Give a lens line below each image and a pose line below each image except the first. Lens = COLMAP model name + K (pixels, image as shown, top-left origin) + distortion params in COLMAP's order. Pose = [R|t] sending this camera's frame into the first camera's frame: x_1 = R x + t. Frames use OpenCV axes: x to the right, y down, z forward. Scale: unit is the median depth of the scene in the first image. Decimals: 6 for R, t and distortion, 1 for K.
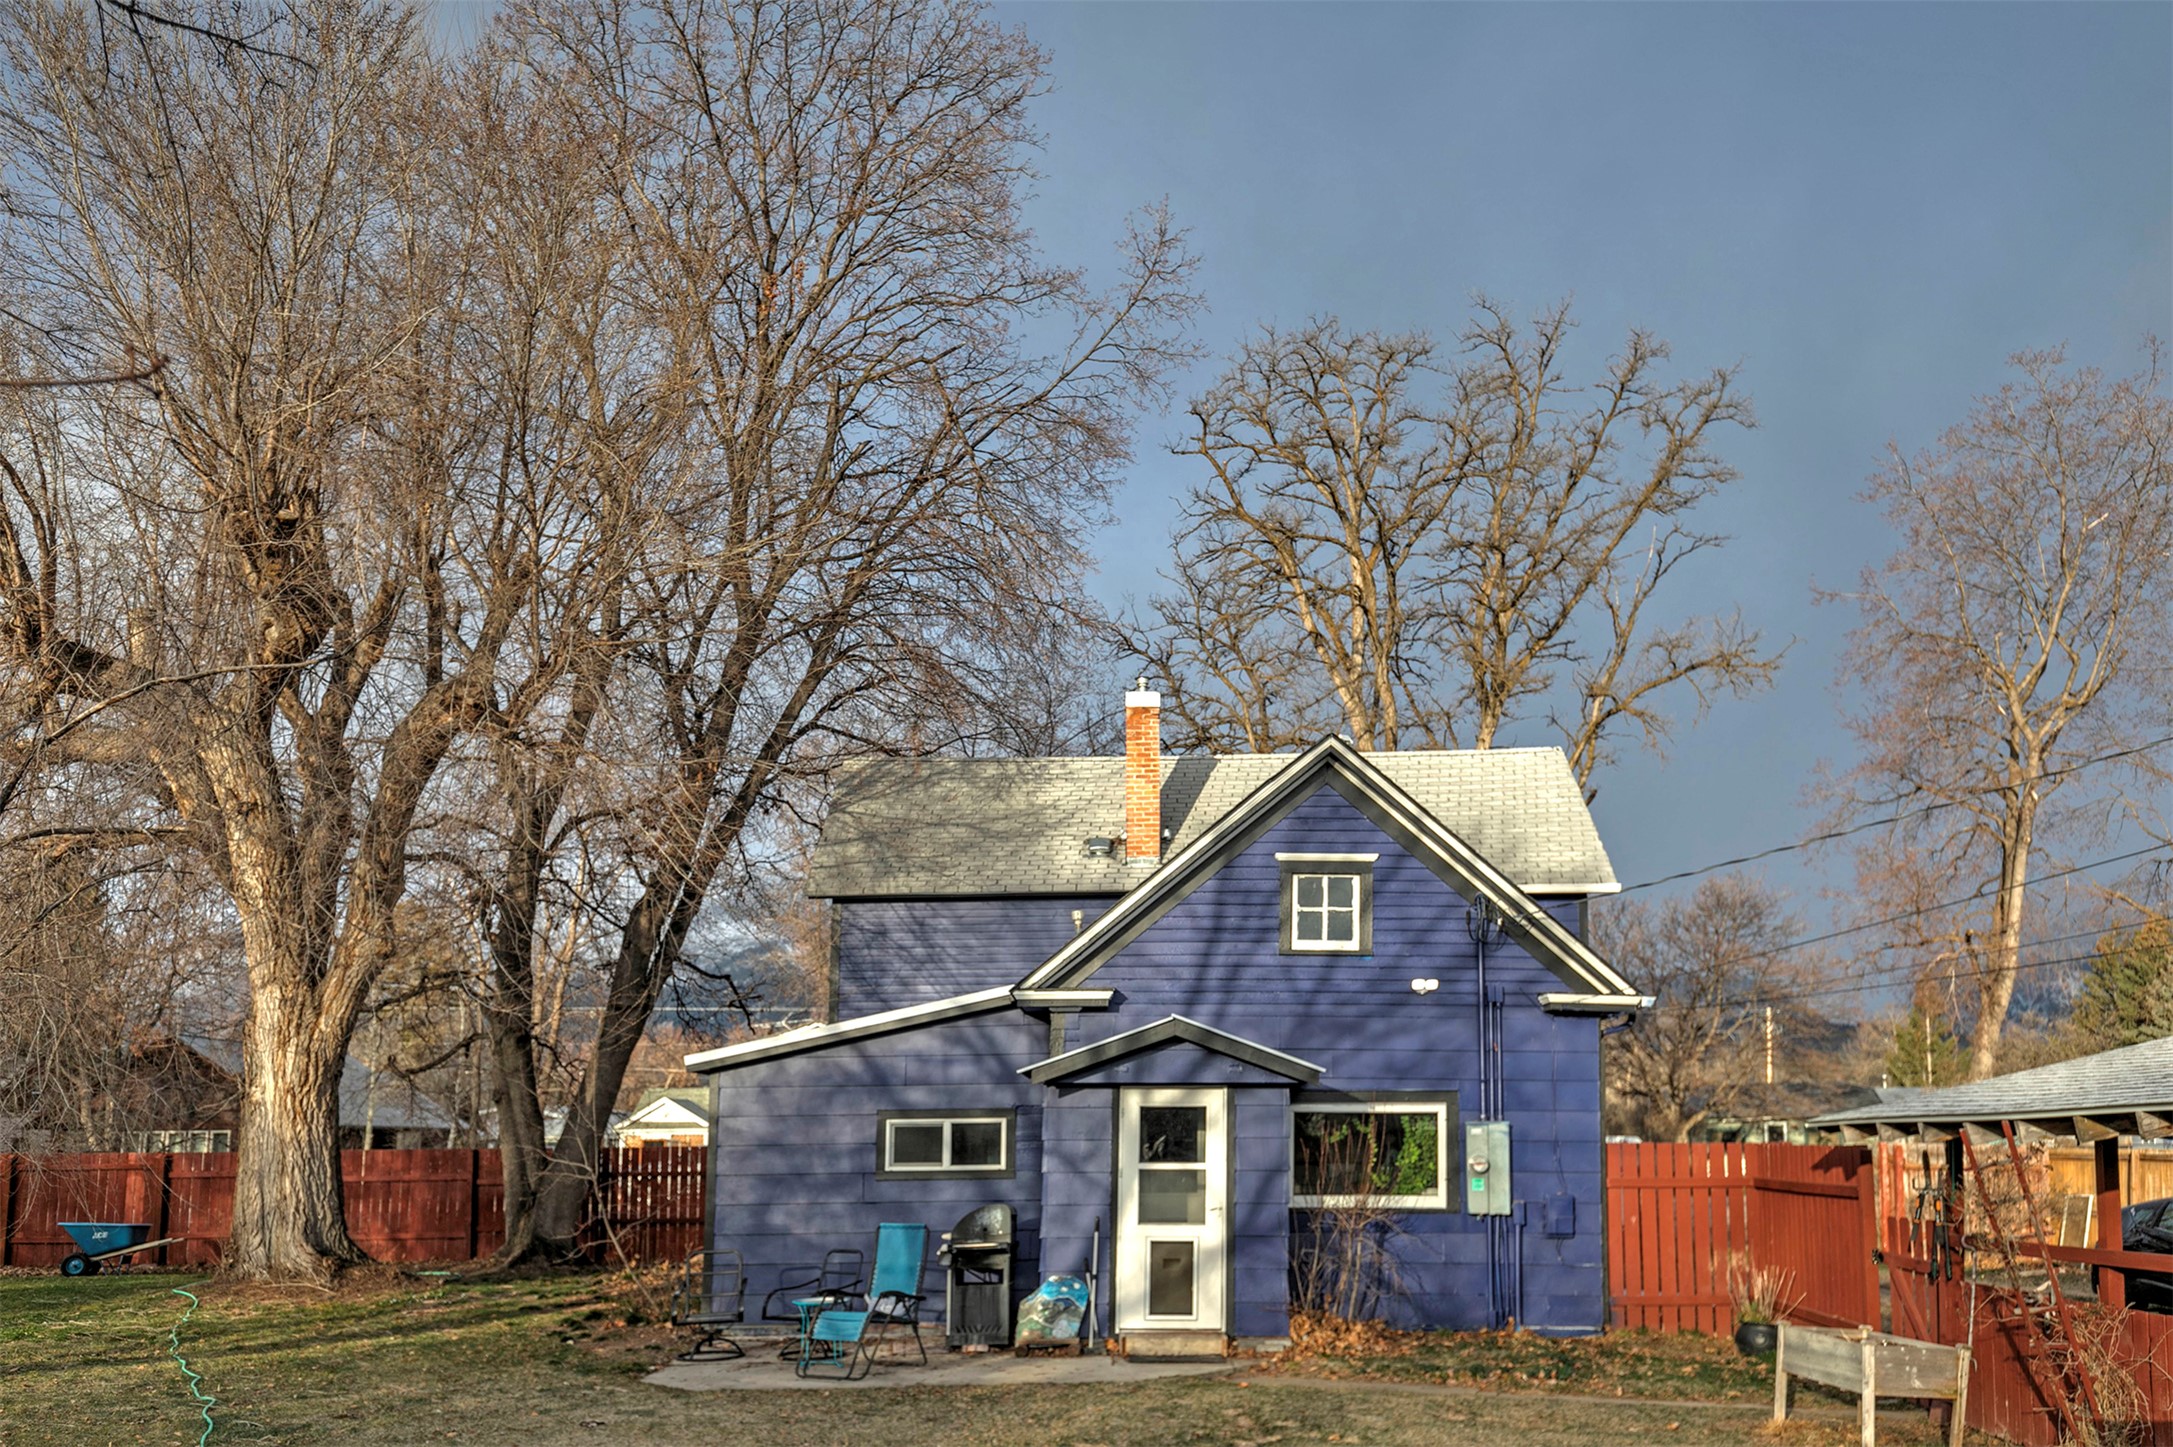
lens RADIAL K [[1762.4, 0, 1096.0], [0, 1762.4, 933.7], [0, 0, 1]] dist [-0.001781, -0.000124]
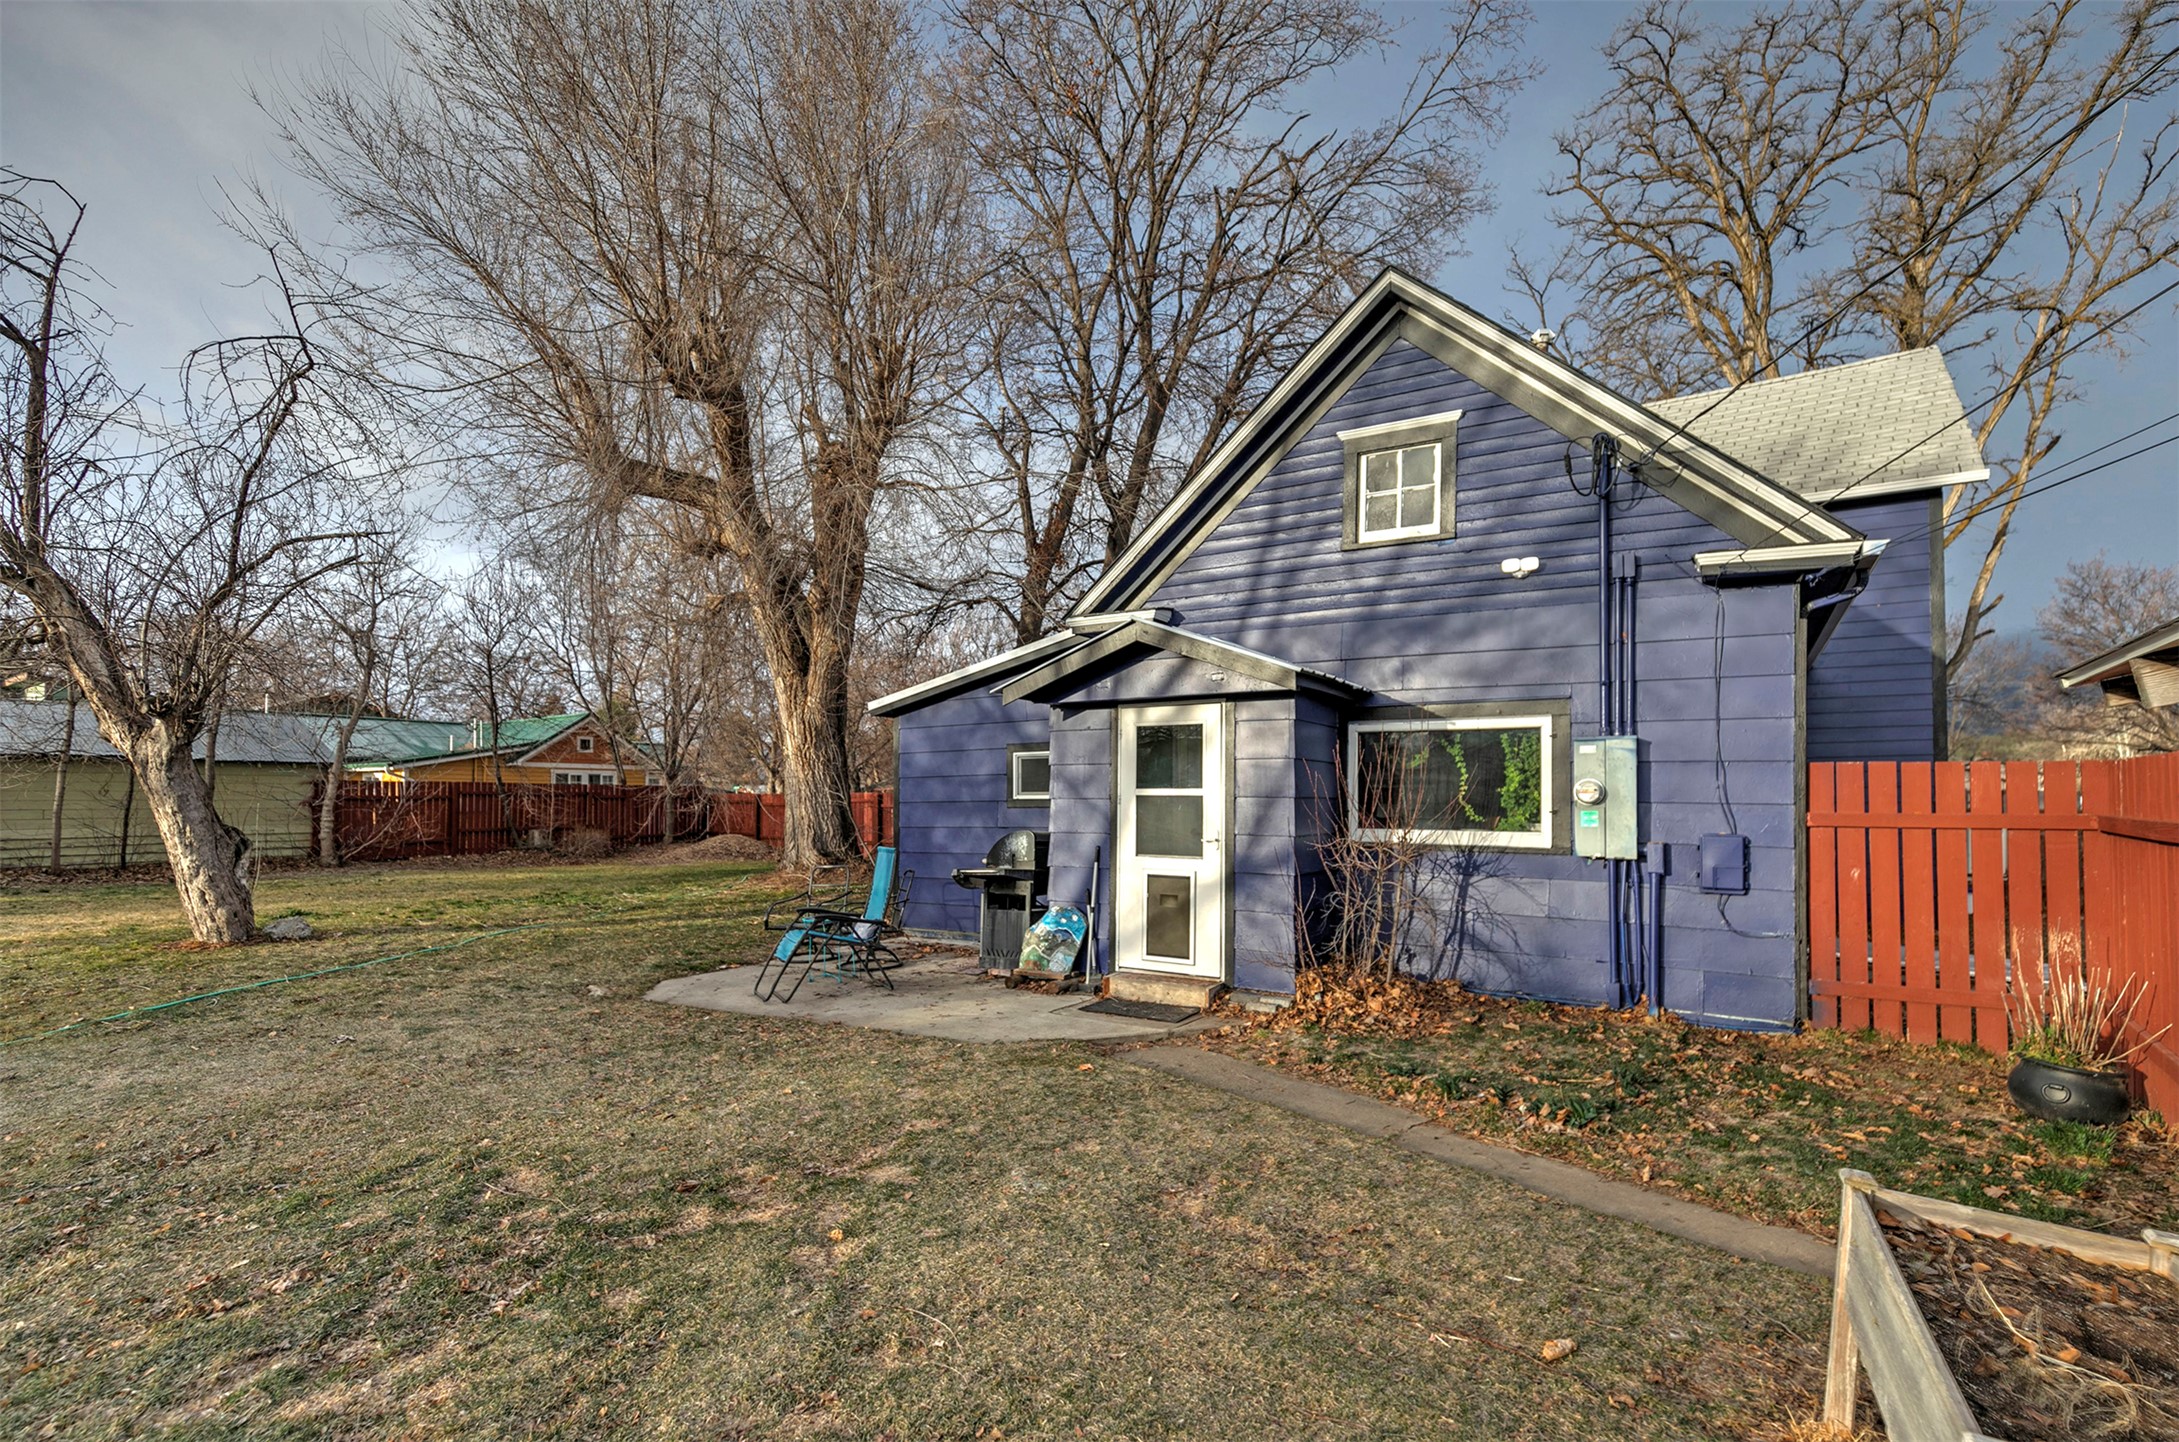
lens RADIAL K [[987.6, 0, 1102.1], [0, 987.6, 765.5], [0, 0, 1]] dist [0.012742, -0.003012]
pose [[0.855199, -0.012677, -0.518144, 0.255248], [0.056800, 0.995972, 0.069381, 0.076912], [0.515177, -0.088766, 0.852475, 0.522500]]
